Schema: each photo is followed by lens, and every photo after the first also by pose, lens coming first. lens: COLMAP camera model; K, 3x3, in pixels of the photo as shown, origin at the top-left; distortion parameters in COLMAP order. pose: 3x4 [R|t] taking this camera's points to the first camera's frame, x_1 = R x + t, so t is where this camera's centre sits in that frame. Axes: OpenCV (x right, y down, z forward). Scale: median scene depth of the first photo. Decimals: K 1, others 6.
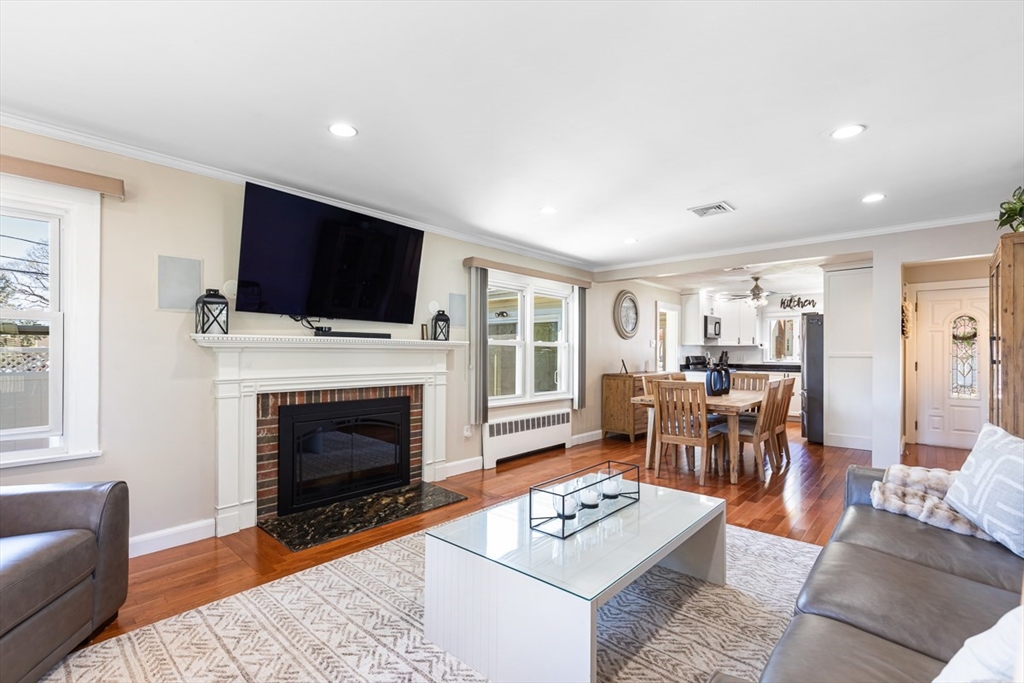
lens RADIAL K [[470.8, 0, 507.1], [0, 470.8, 350.0], [0, 0, 1]] dist [0.017368, -0.004165]
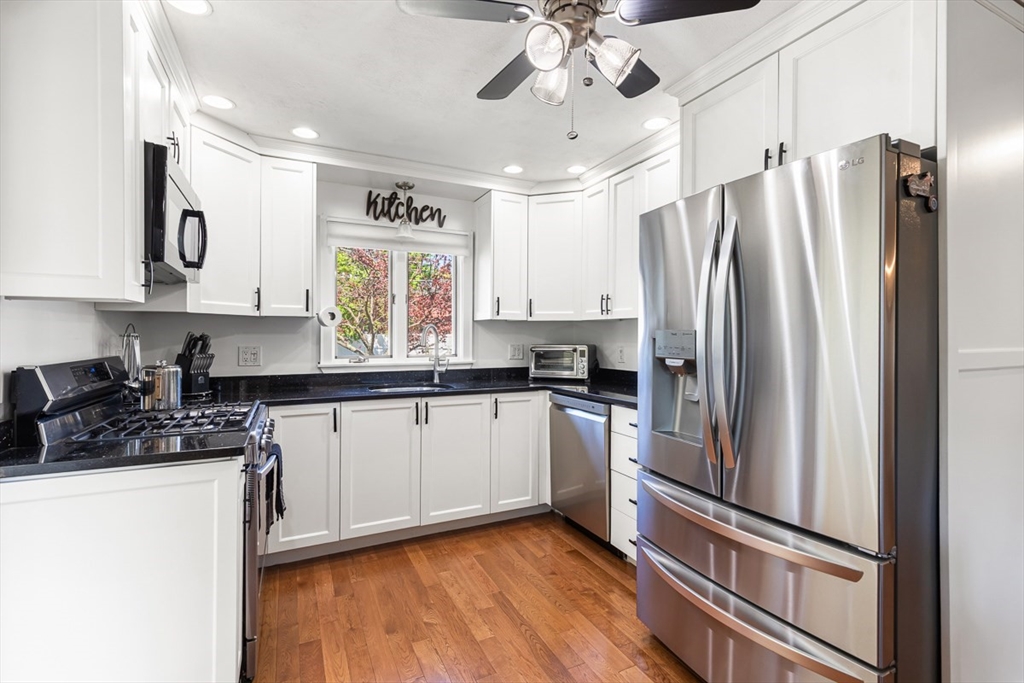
lens RADIAL K [[470.8, 0, 521.5], [0, 470.8, 333.4], [0, 0, 1]] dist [0.017368, -0.004165]
pose [[0.365061, -0.001919, 0.930981, 0.424246], [-0.006637, 0.999967, 0.004664, -0.001168], [-0.930960, -0.007881, 0.365037, 1.130853]]
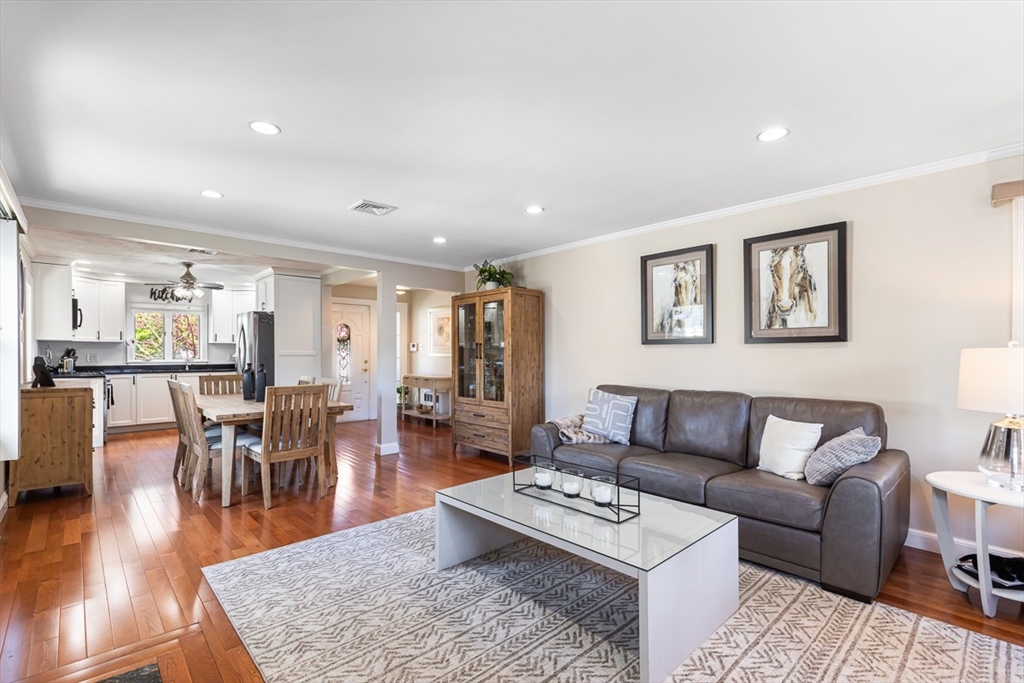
lens RADIAL K [[470.8, 0, 519.7], [0, 470.8, 356.0], [0, 0, 1]] dist [0.017368, -0.004165]
pose [[0.087706, -0.012124, 0.996073, -0.333173], [-0.007615, 0.999889, 0.012841, -0.001791], [-0.996117, -0.008712, 0.087604, 0.383308]]
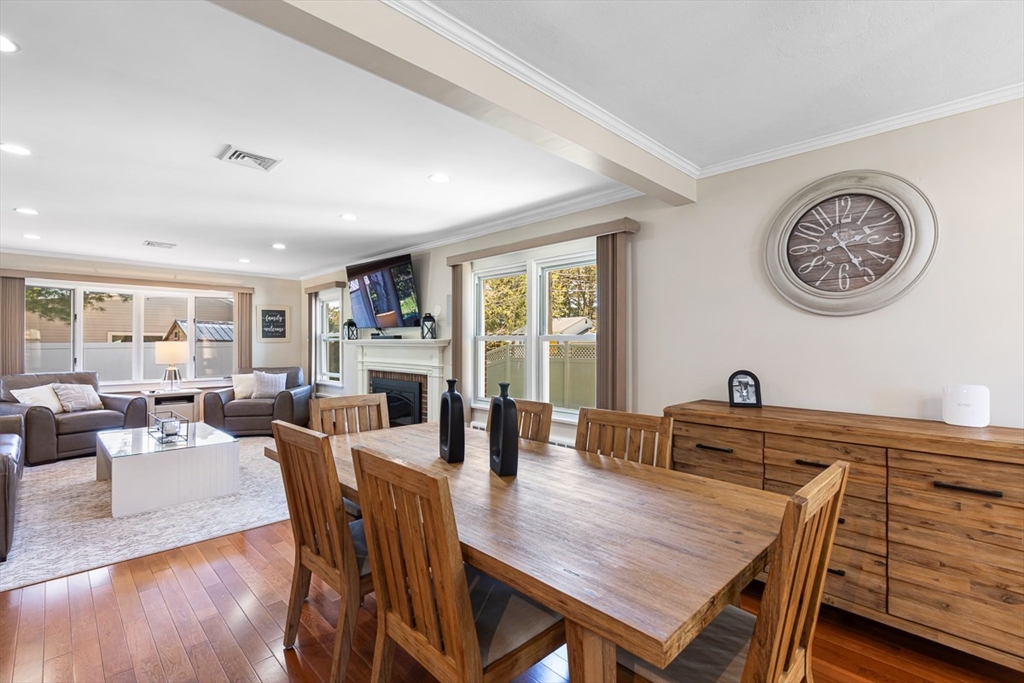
lens RADIAL K [[470.8, 0, 520.7], [0, 470.8, 341.3], [0, 0, 1]] dist [0.017368, -0.004165]
pose [[-0.063660, -0.008801, -0.997933, 0.726587], [0.003716, 0.999952, -0.009056, -0.001659], [0.997965, -0.004285, -0.063624, 0.932393]]
